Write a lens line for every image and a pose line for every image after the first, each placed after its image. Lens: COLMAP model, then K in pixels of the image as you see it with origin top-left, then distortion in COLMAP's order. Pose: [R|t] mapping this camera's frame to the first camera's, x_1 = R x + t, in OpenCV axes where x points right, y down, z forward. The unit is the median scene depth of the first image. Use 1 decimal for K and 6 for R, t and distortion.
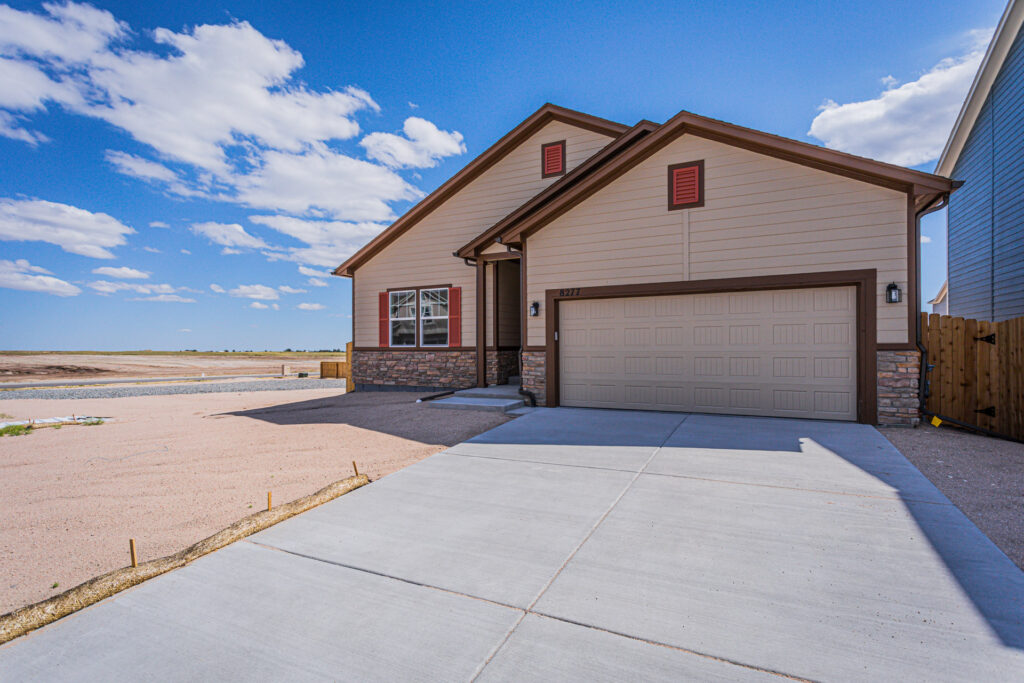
lens RADIAL K [[499.1, 0, 514.2], [0, 499.1, 346.2], [0, 0, 1]] dist [-0.039938, 0.021986]
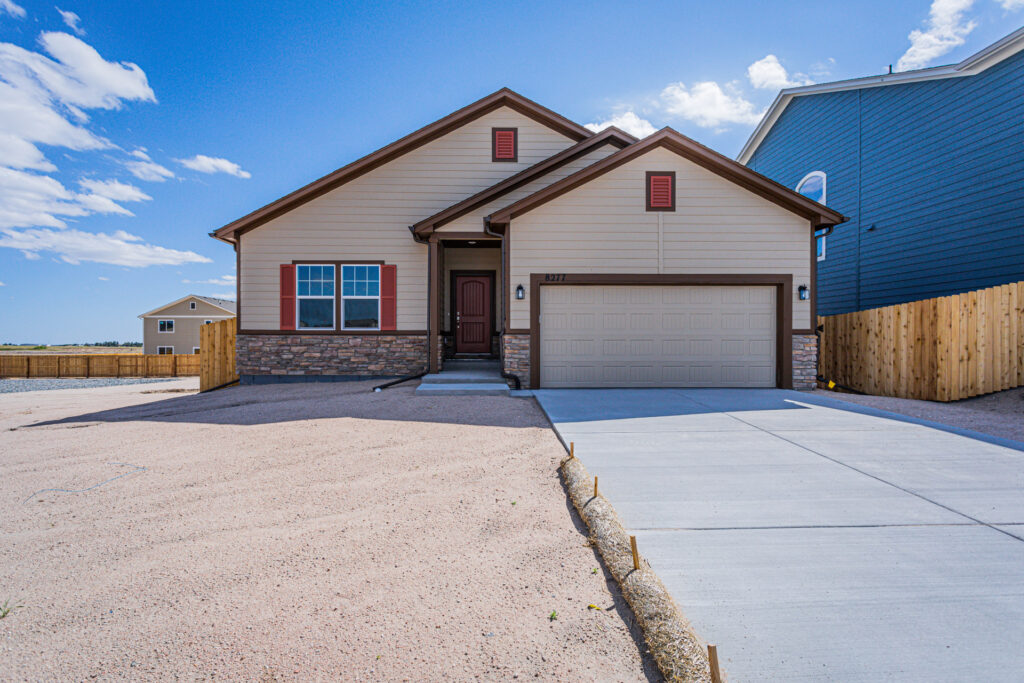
lens RADIAL K [[499.1, 0, 515.0], [0, 499.1, 338.3], [0, 0, 1]] dist [-0.039938, 0.021986]
pose [[0.881540, 0.007071, 0.472056, -0.433725], [-0.006699, 0.999975, -0.002469, 0.020795], [-0.472061, -0.000986, 0.881565, 0.120611]]
